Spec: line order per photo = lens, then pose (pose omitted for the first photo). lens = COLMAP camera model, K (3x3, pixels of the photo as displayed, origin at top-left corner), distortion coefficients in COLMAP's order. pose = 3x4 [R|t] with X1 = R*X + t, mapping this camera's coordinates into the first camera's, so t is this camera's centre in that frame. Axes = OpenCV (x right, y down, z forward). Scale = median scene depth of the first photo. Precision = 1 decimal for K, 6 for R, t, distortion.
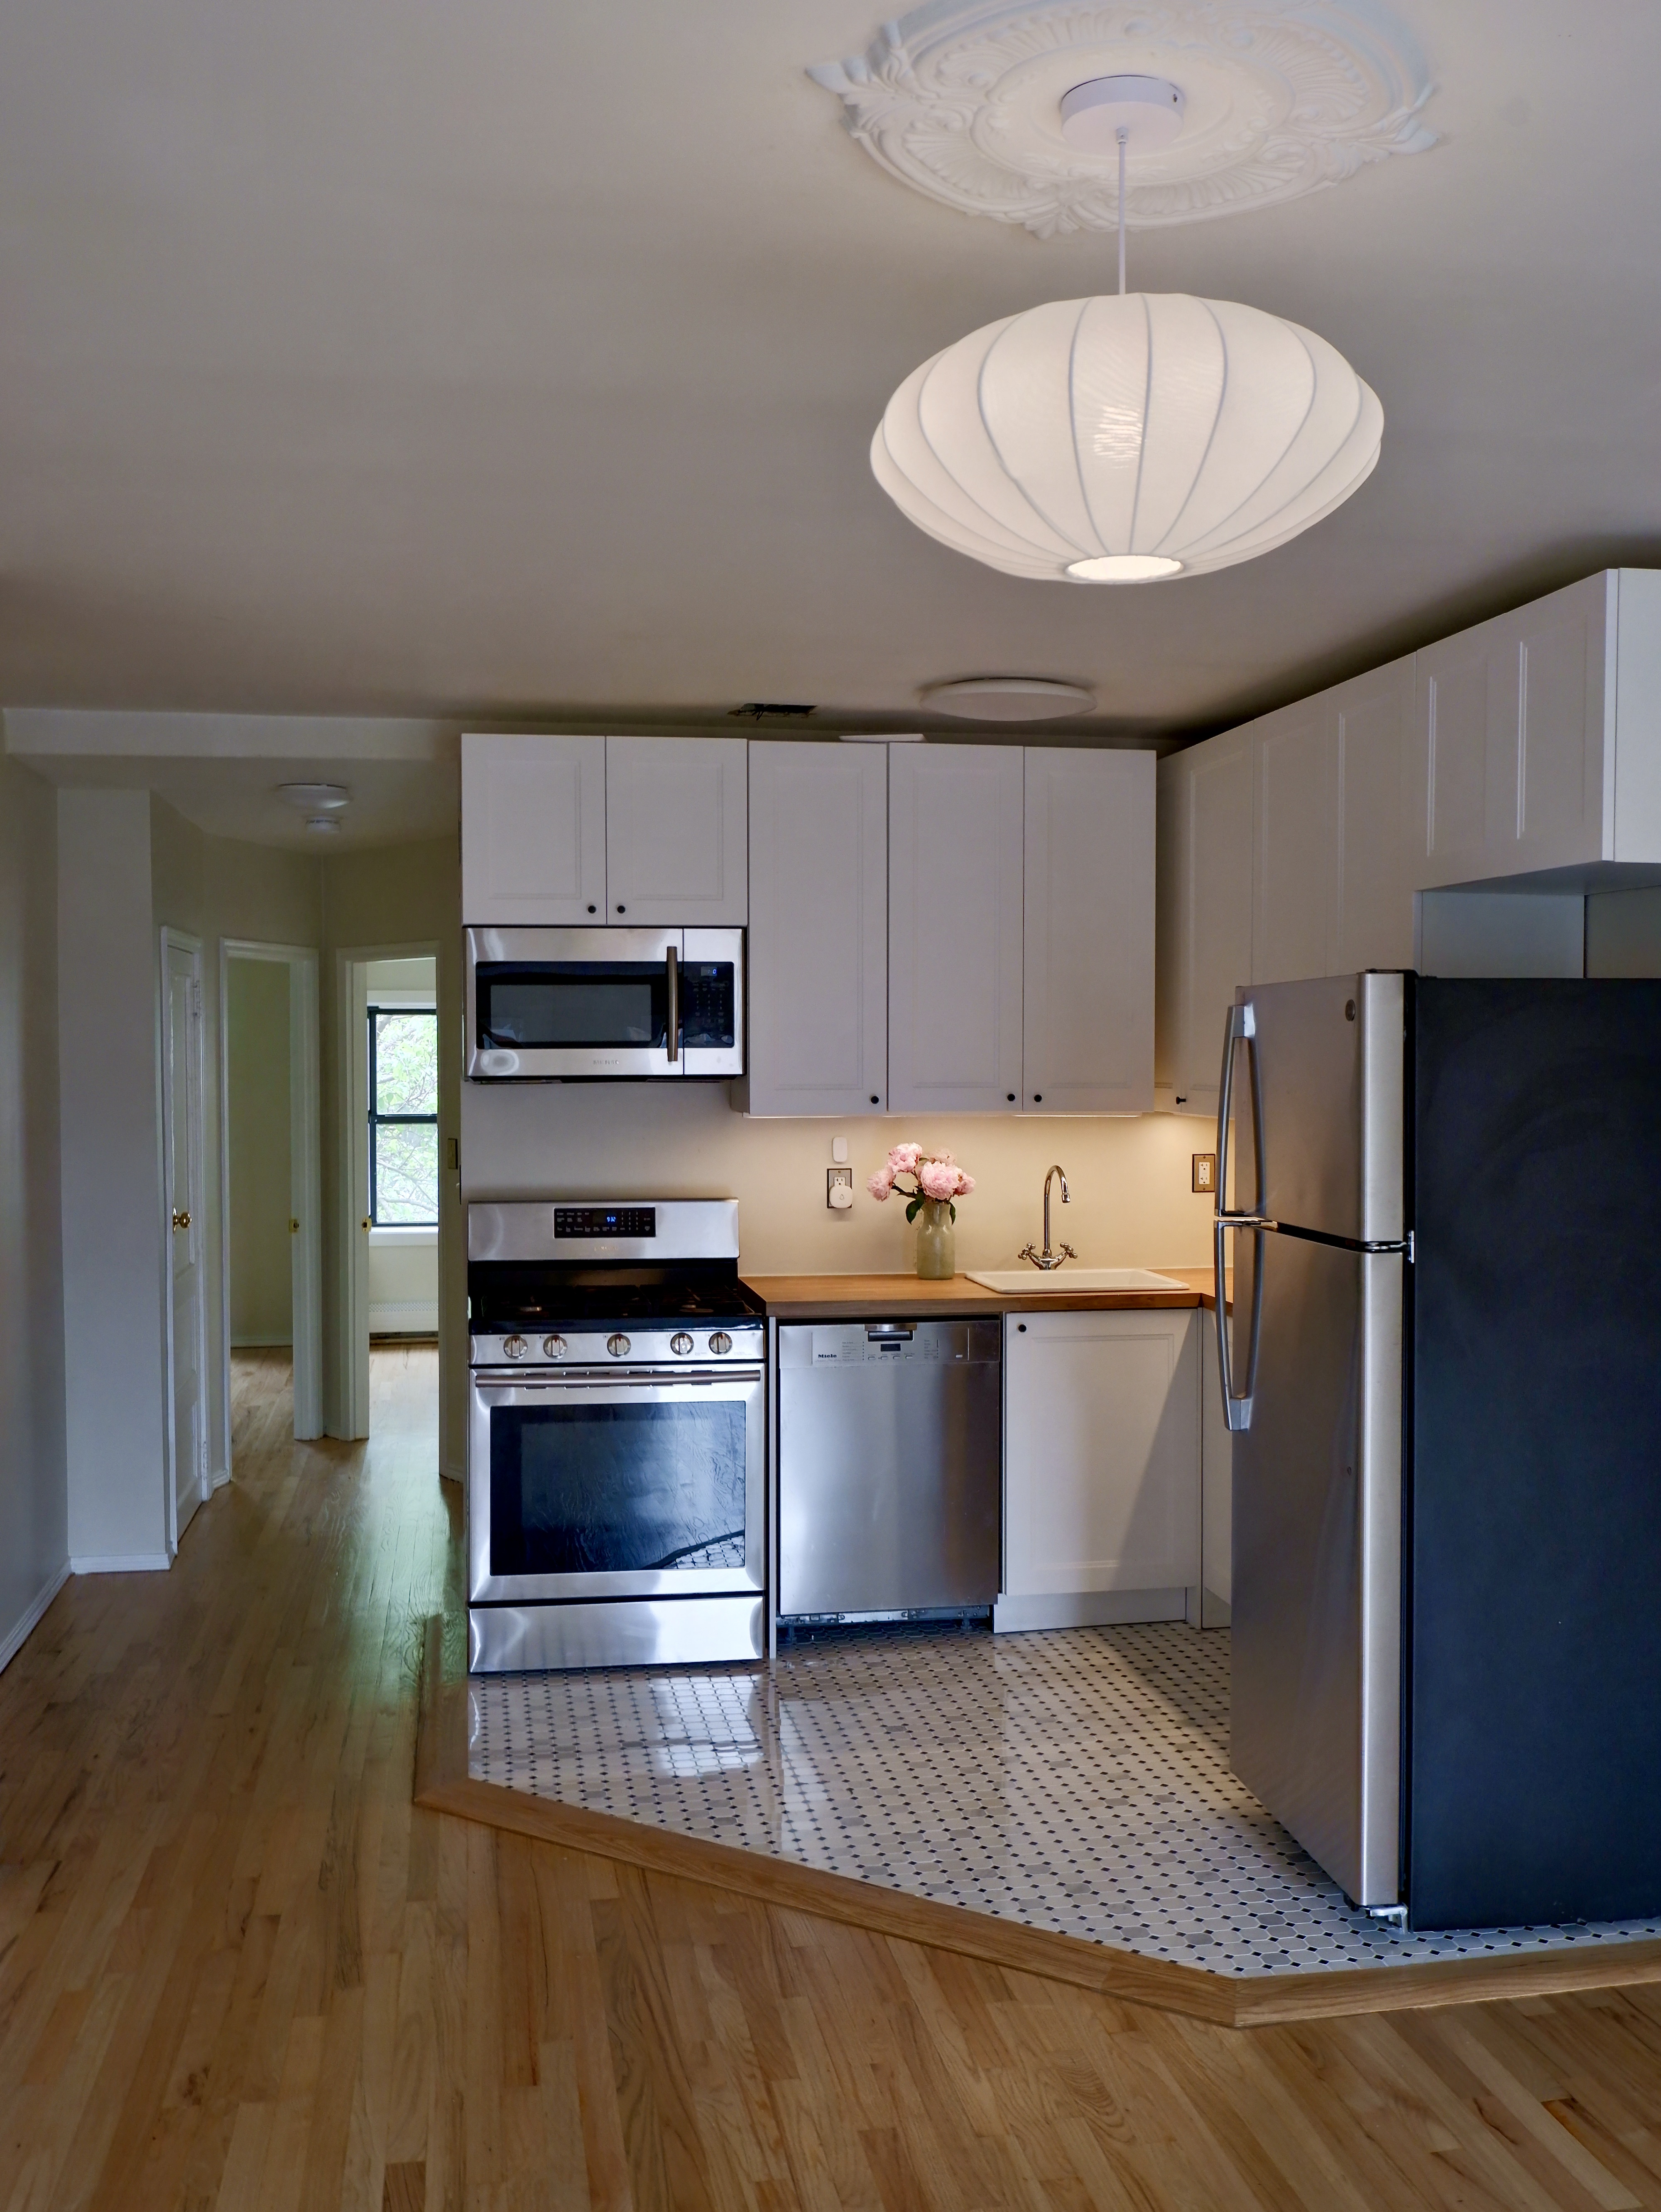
lens RADIAL K [[2091.5, 0, 830.5], [0, 2091.5, 1106.0], [0, 0, 1]] dist [-0.001202, 0.001032]
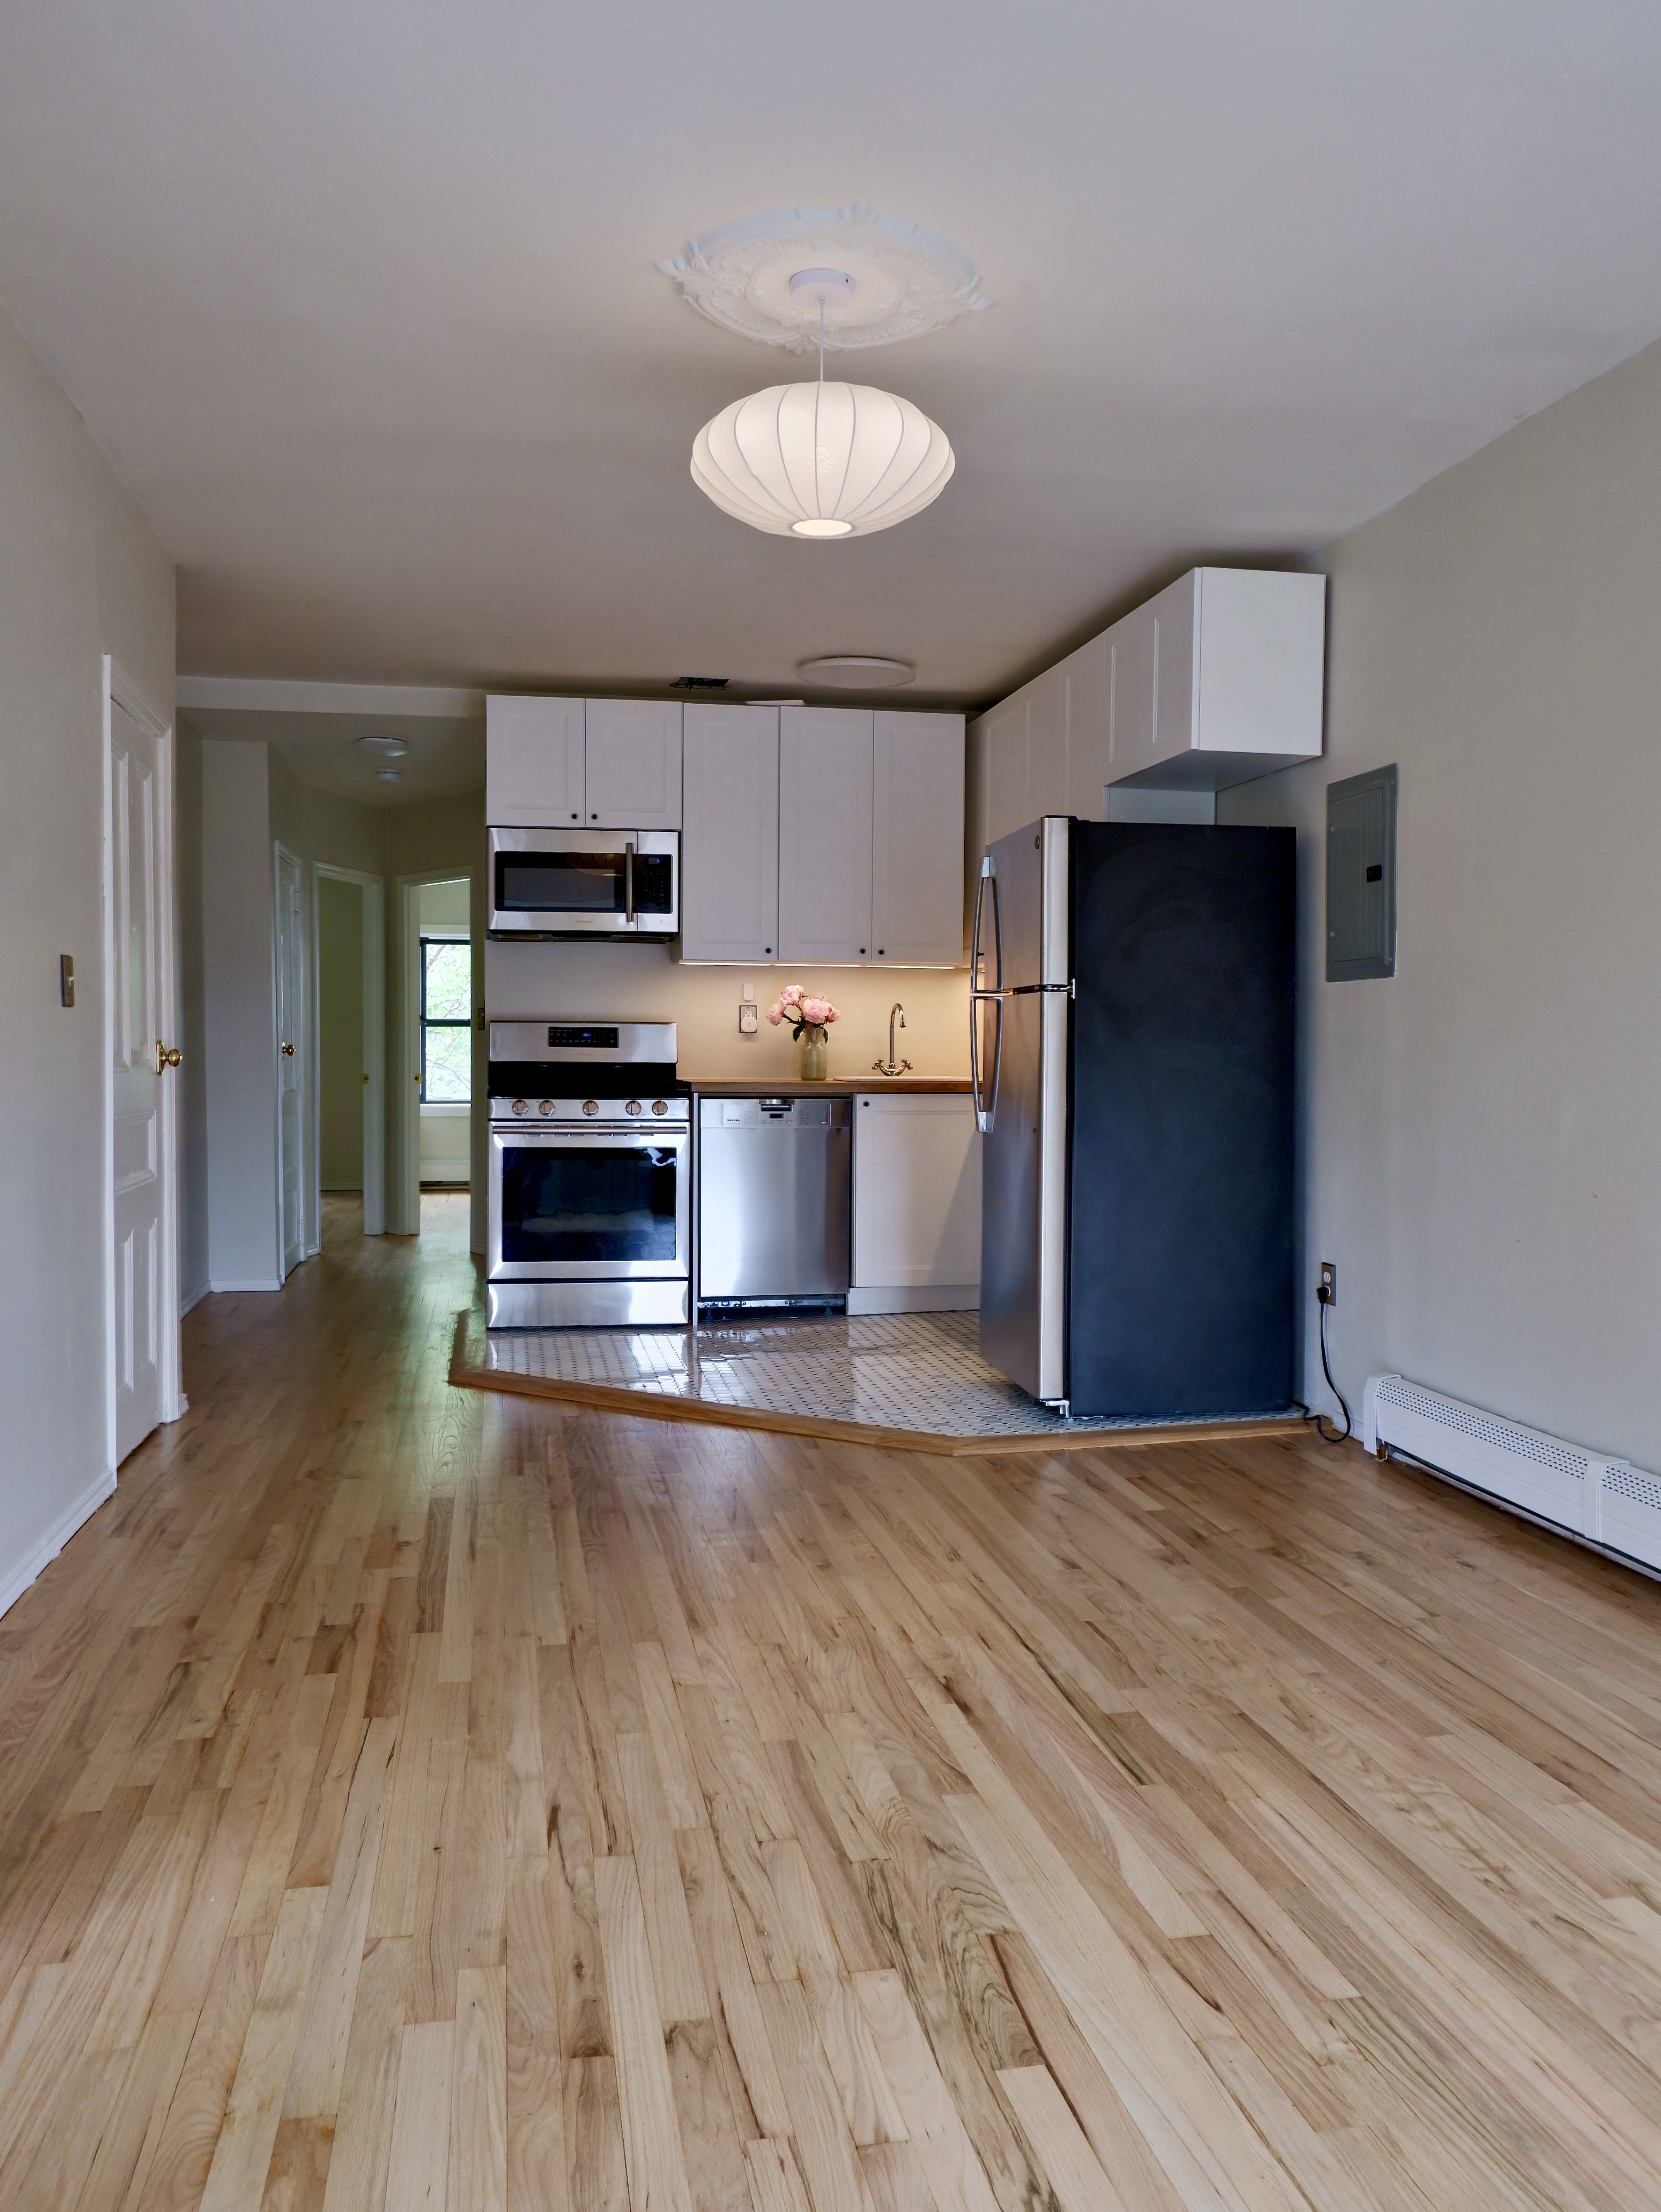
lens RADIAL K [[1737.8, 0, 837.4], [0, 1737.8, 1095.6], [0, 0, 1]] dist [-0.005471, -0.000013]
pose [[0.999808, 0.004352, 0.019097, 0.046856], [-0.004411, 0.999986, 0.003067, 0.095478], [-0.019083, -0.003151, 0.999813, -0.217511]]
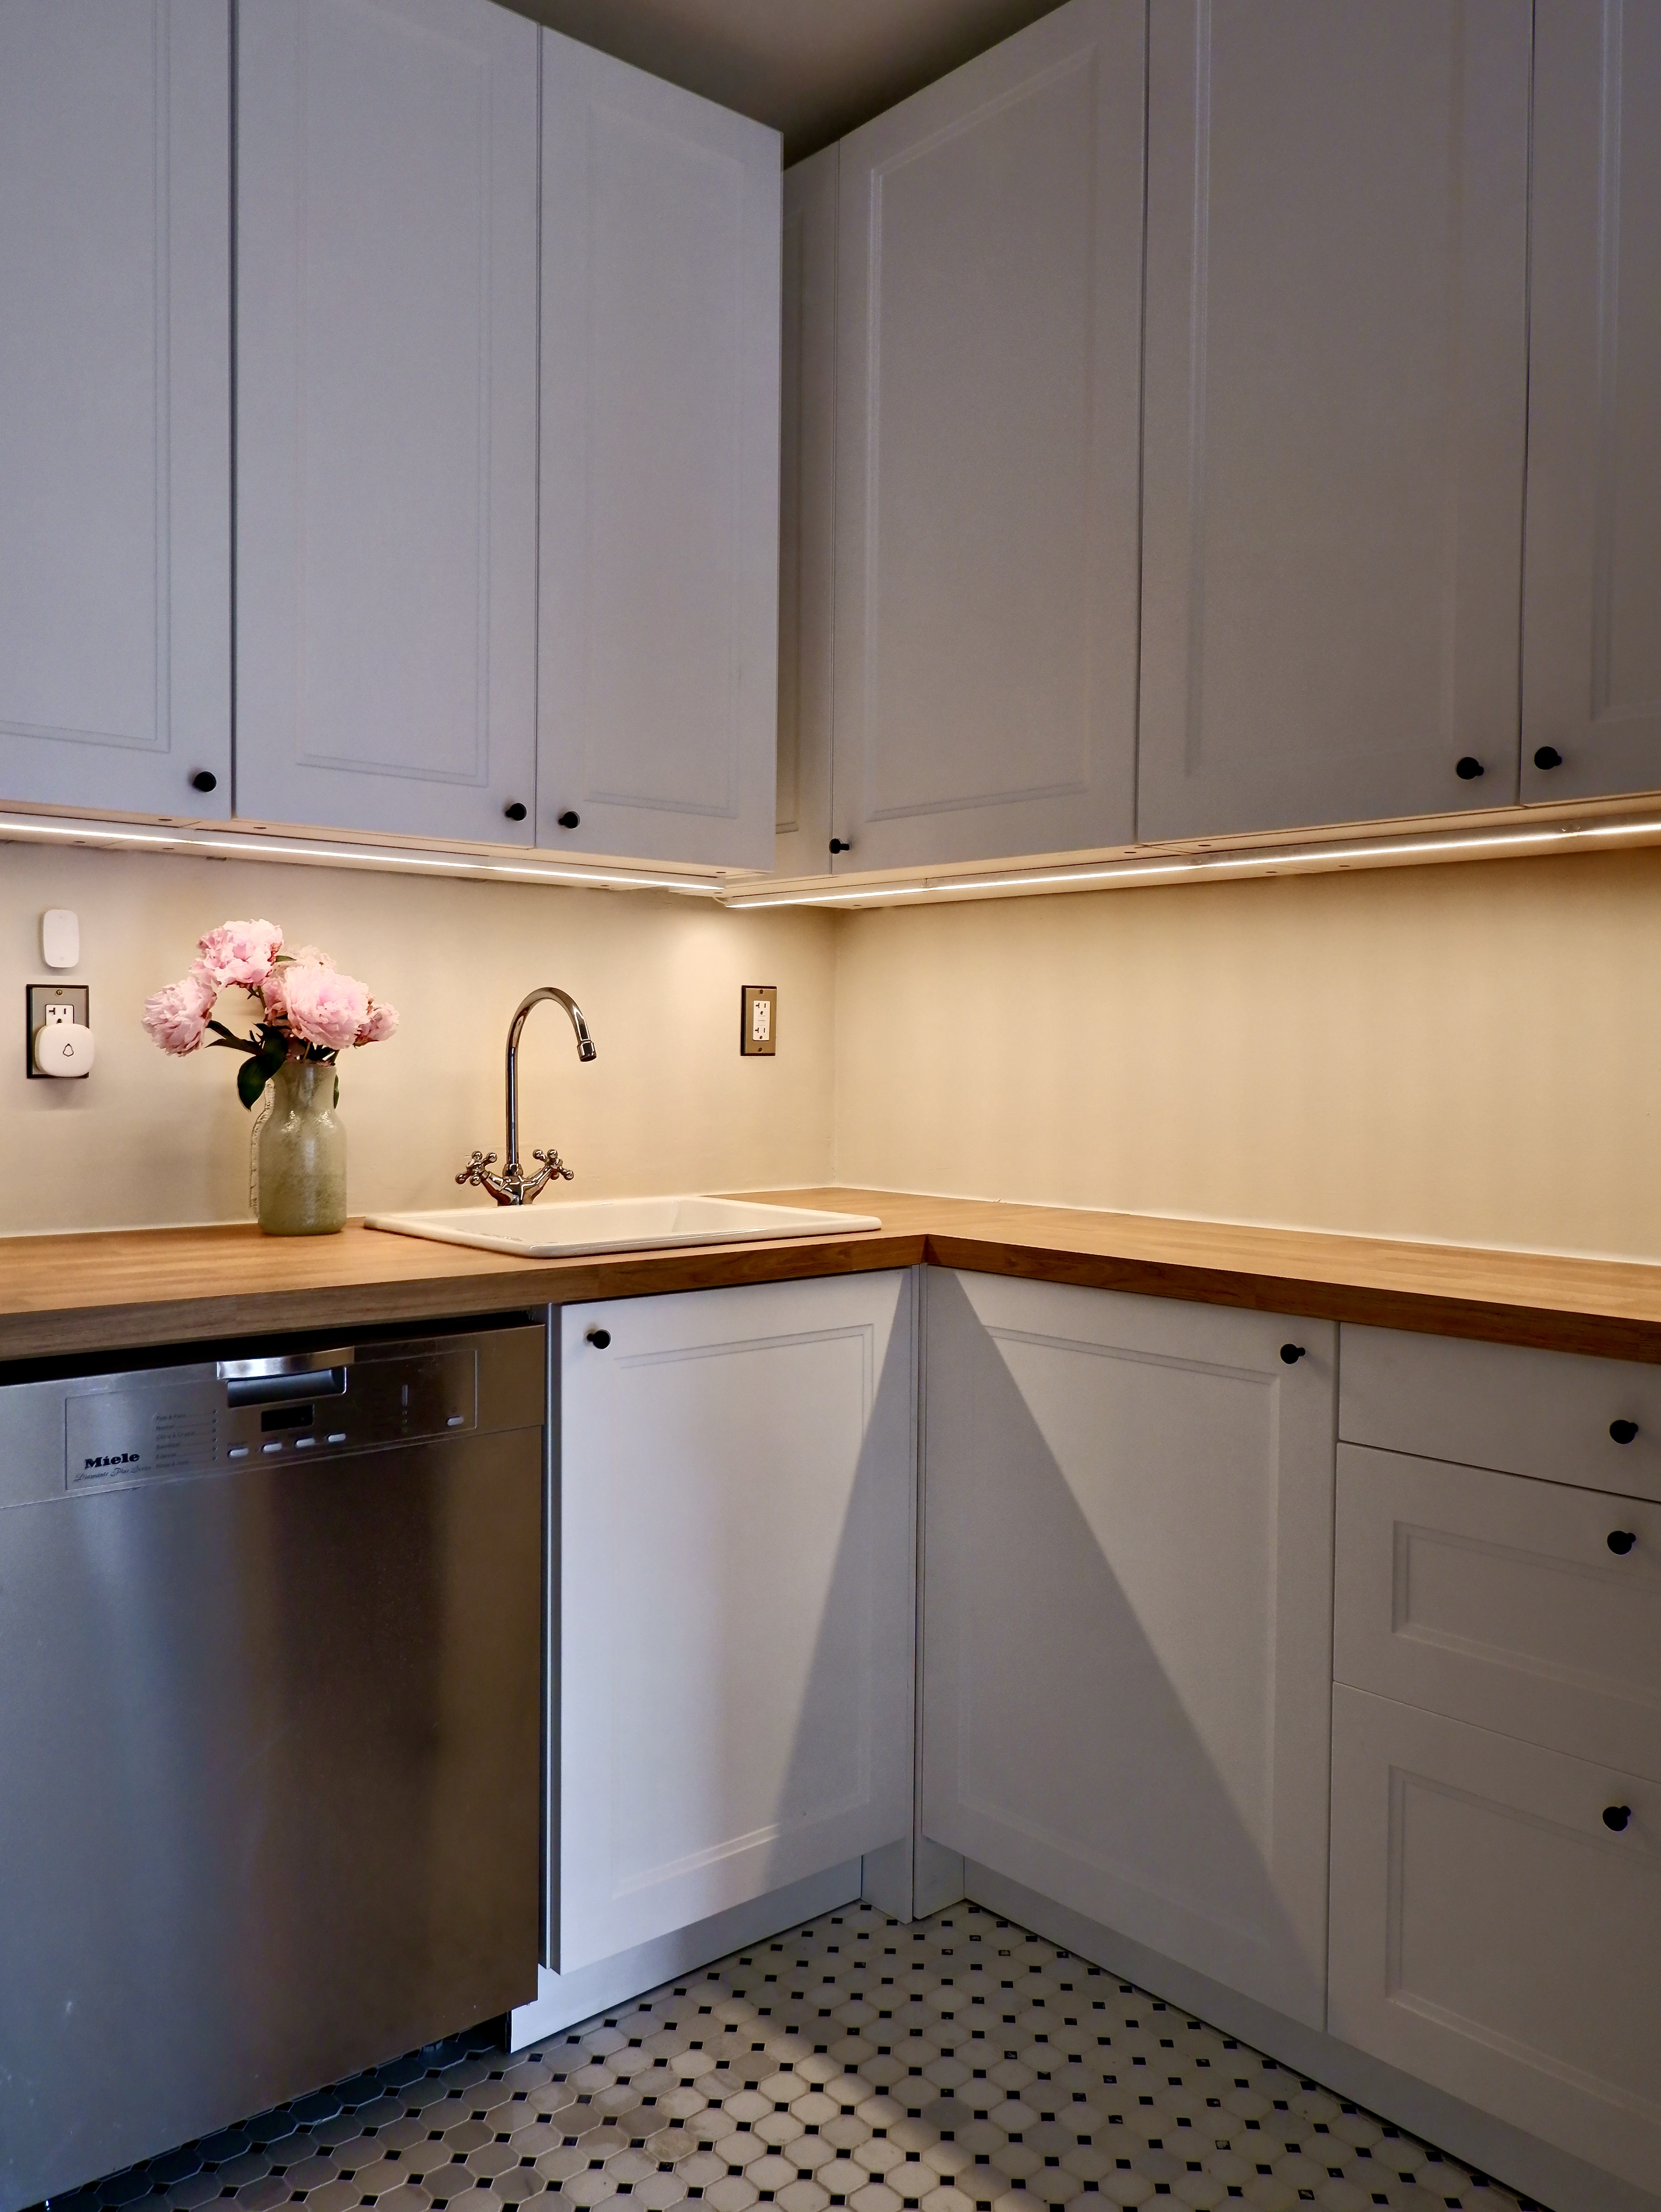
lens RADIAL K [[1737.8, 0, 837.4], [0, 1737.8, 1095.6], [0, 0, 1]] dist [-0.005471, -0.000013]
pose [[0.854653, -0.006053, 0.519164, -0.047371], [0.003737, 0.999978, 0.005507, 0.055311], [-0.519185, -0.002766, 0.854657, 0.666852]]
